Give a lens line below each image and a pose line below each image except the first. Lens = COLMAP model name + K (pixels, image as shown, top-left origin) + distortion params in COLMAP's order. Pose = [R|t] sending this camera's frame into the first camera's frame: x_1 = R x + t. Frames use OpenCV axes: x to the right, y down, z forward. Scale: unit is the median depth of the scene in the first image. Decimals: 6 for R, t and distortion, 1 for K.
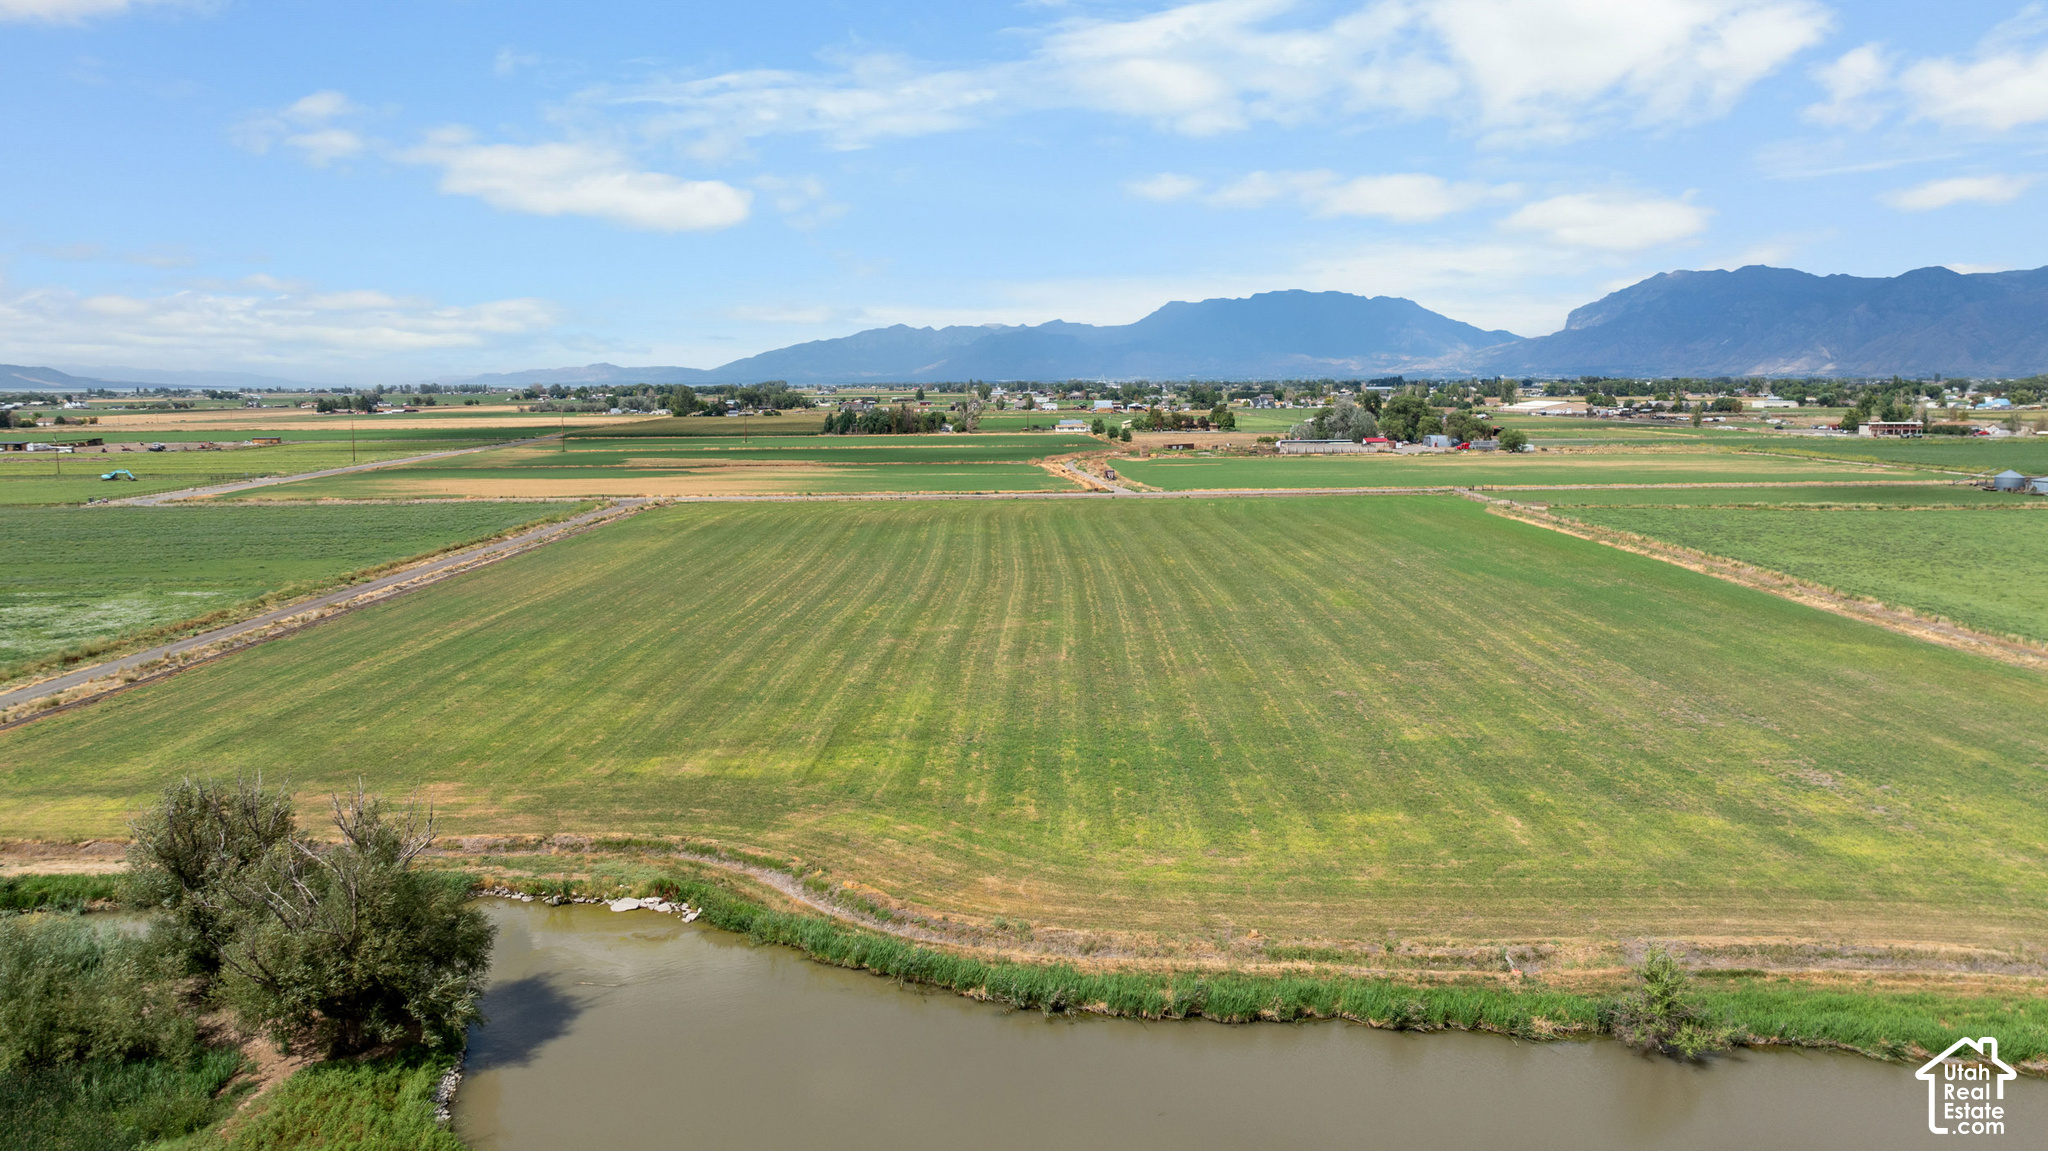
lens RADIAL K [[1439.9, 0, 1022.4], [0, 1439.9, 573.5], [0, 0, 1]] dist [-0.023609, 0.012608]
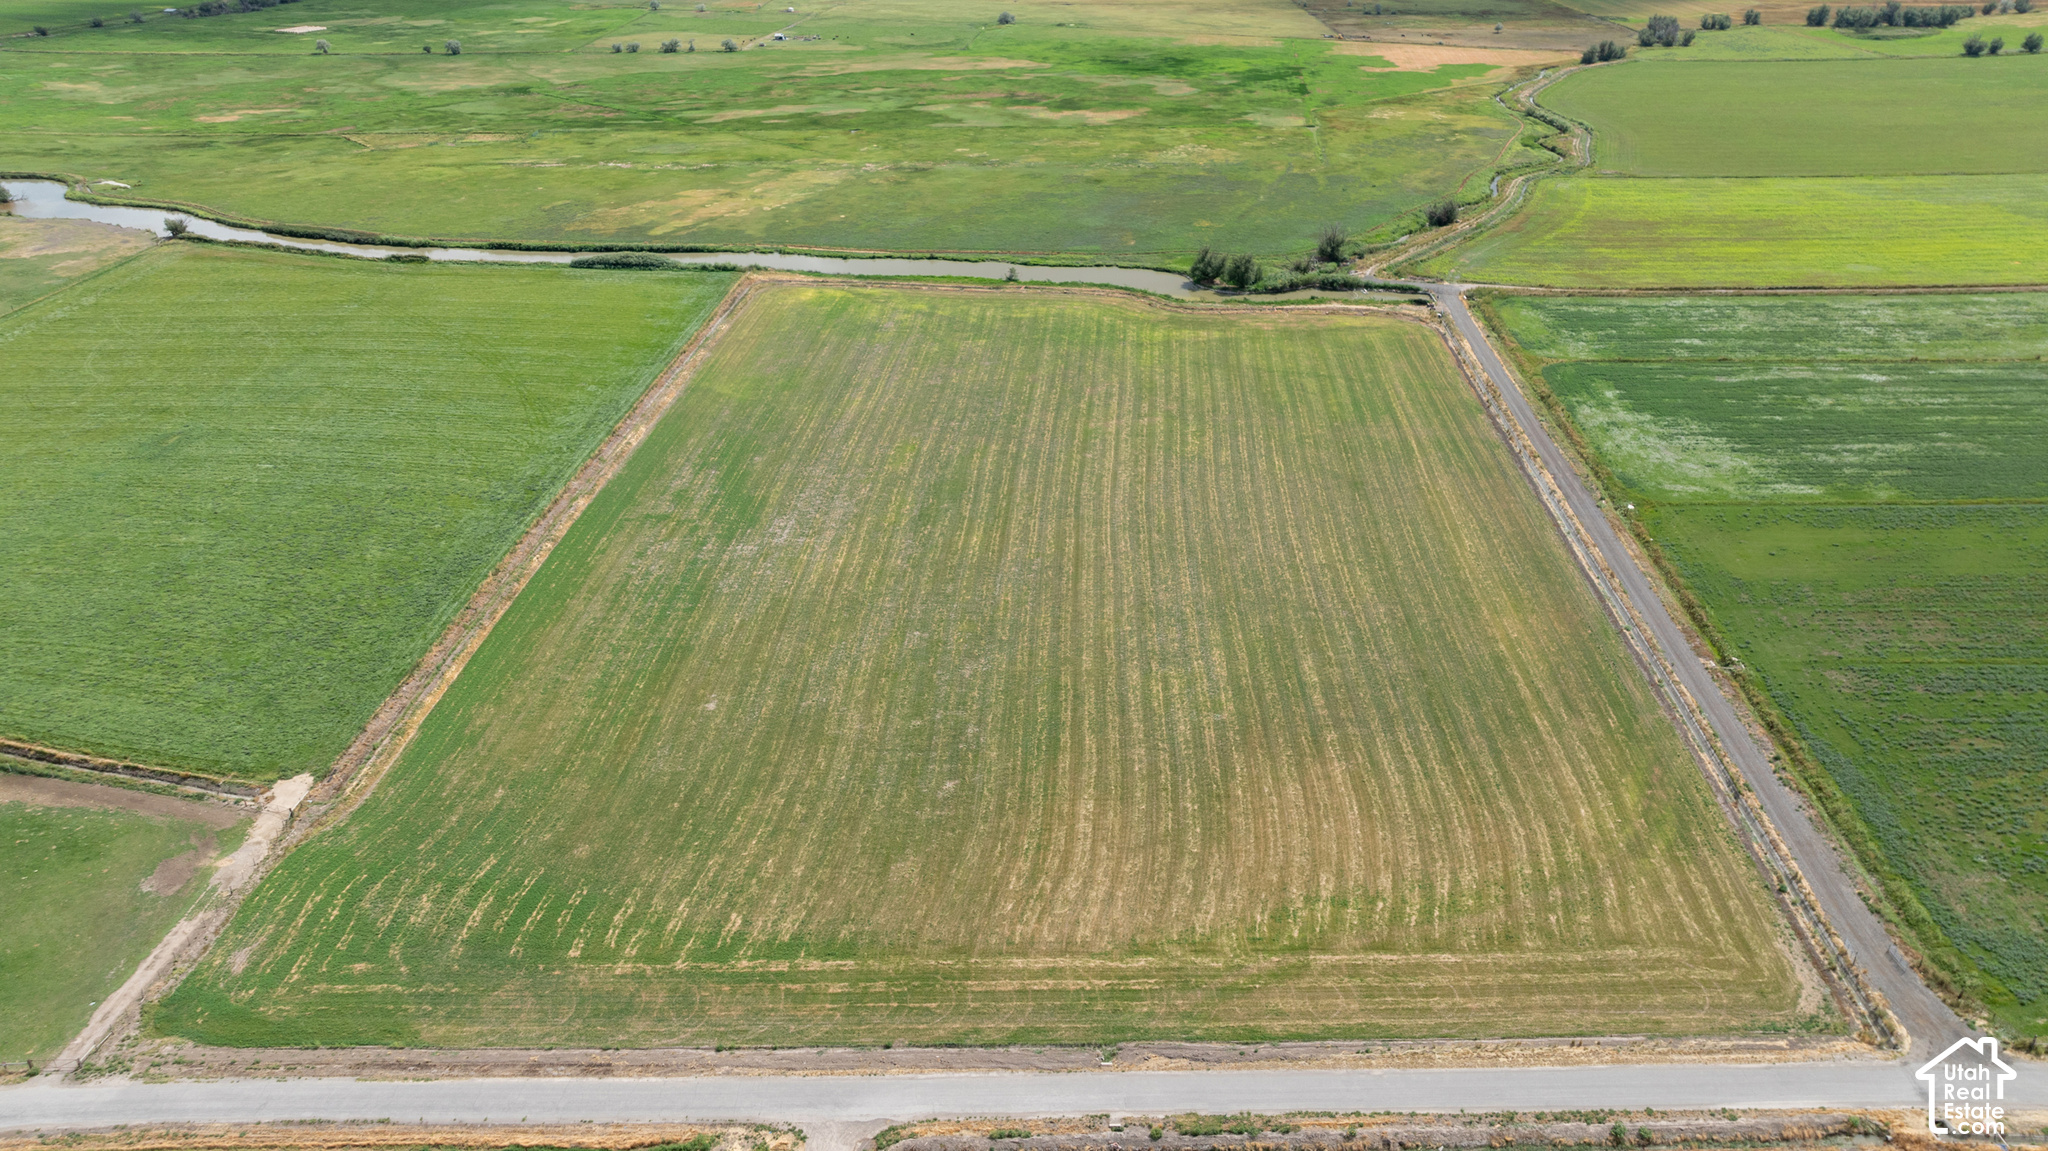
lens RADIAL K [[1439.9, 0, 1019.2], [0, 1439.9, 579.0], [0, 0, 1]] dist [-0.023609, 0.012608]
pose [[-0.998083, -0.018249, 0.059136, -0.002871], [0.019596, 0.813189, 0.581670, -1.684528], [-0.058704, 0.581714, -0.811273, 5.013496]]
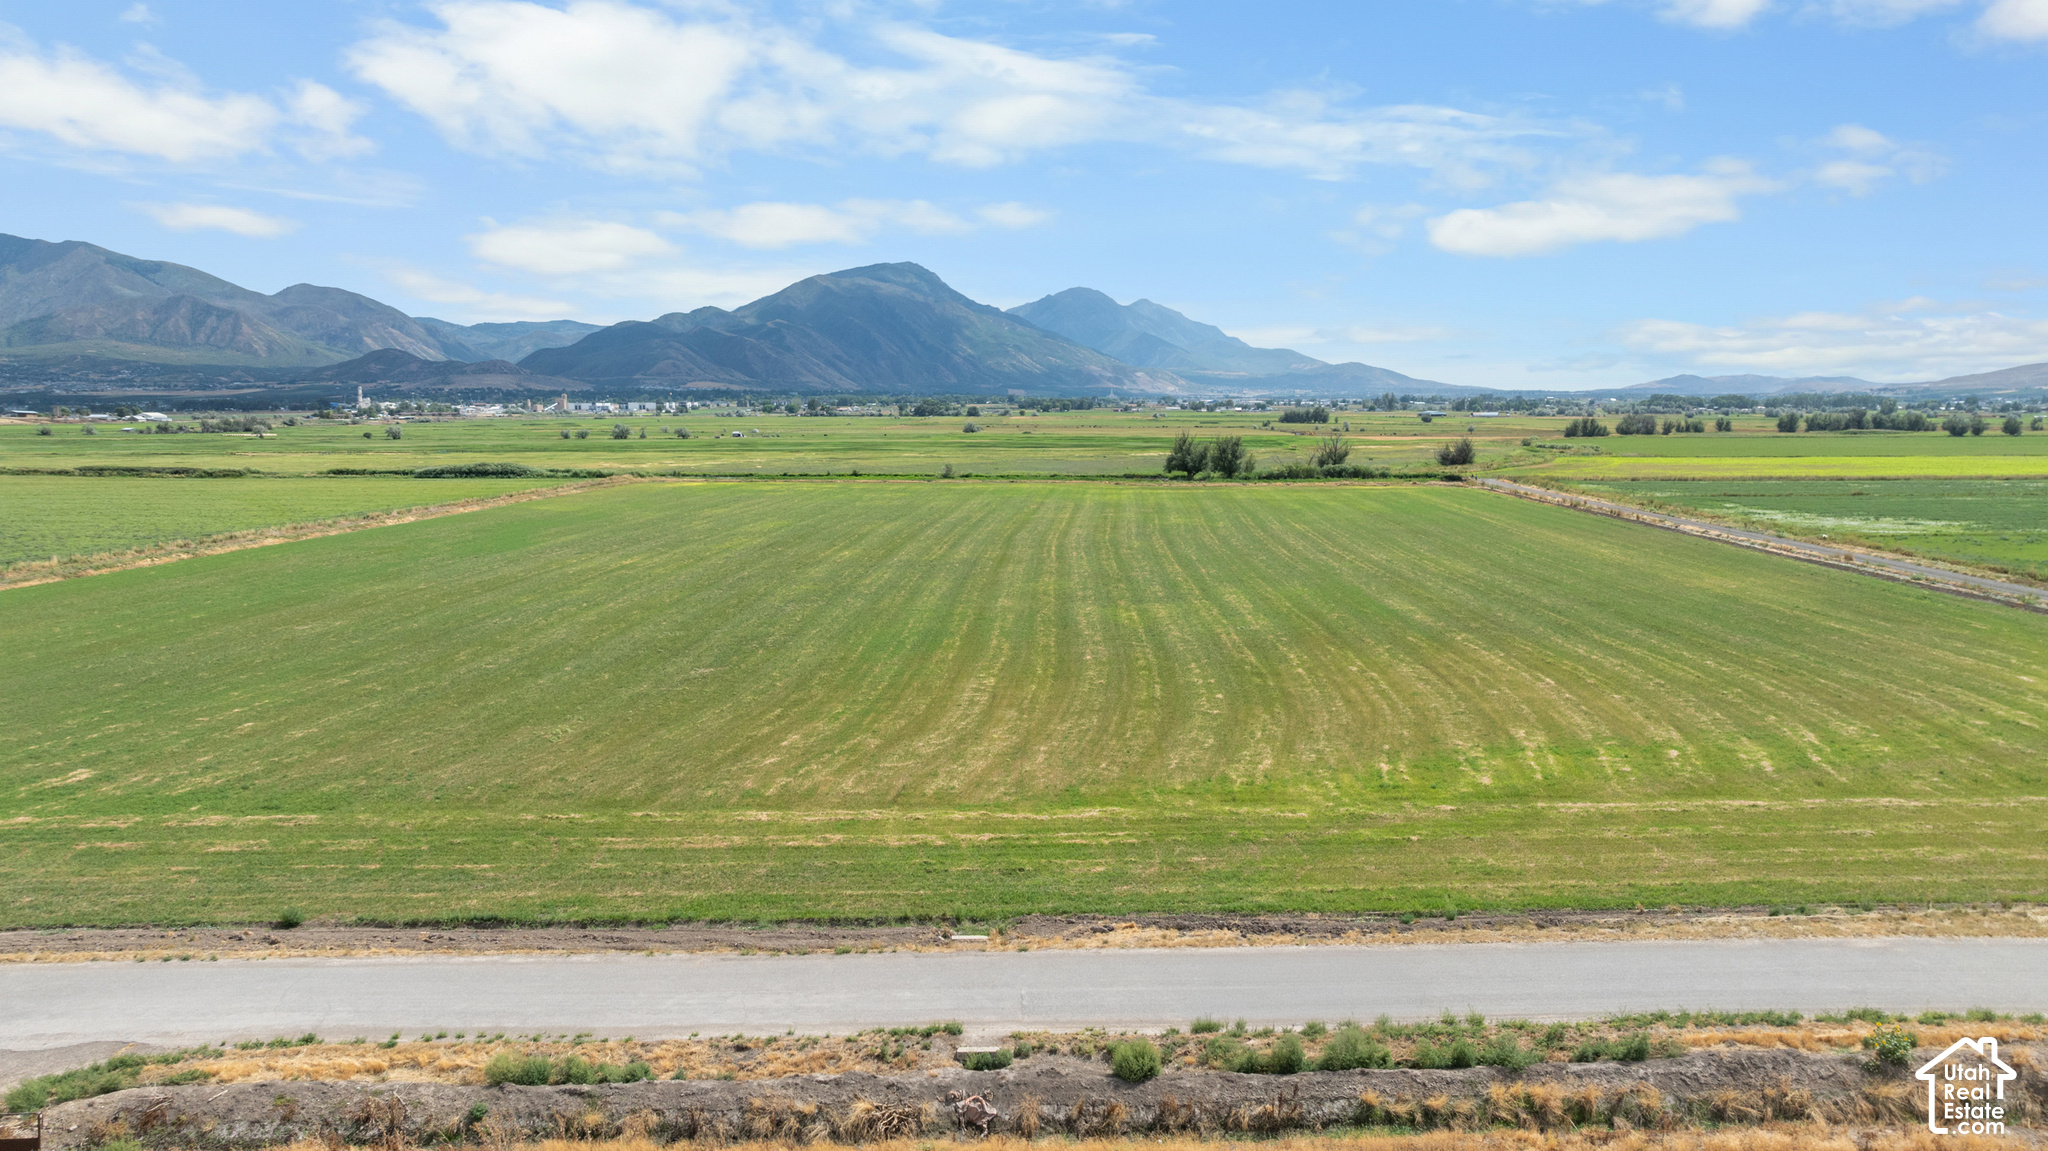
lens RADIAL K [[1439.9, 0, 1022.9], [0, 1439.9, 573.7], [0, 0, 1]] dist [-0.023609, 0.012608]
pose [[-0.998905, 0.003238, 0.046672, -0.060129], [0.014667, 0.968979, 0.246706, -0.475297], [-0.044425, 0.247121, -0.967966, 4.425314]]
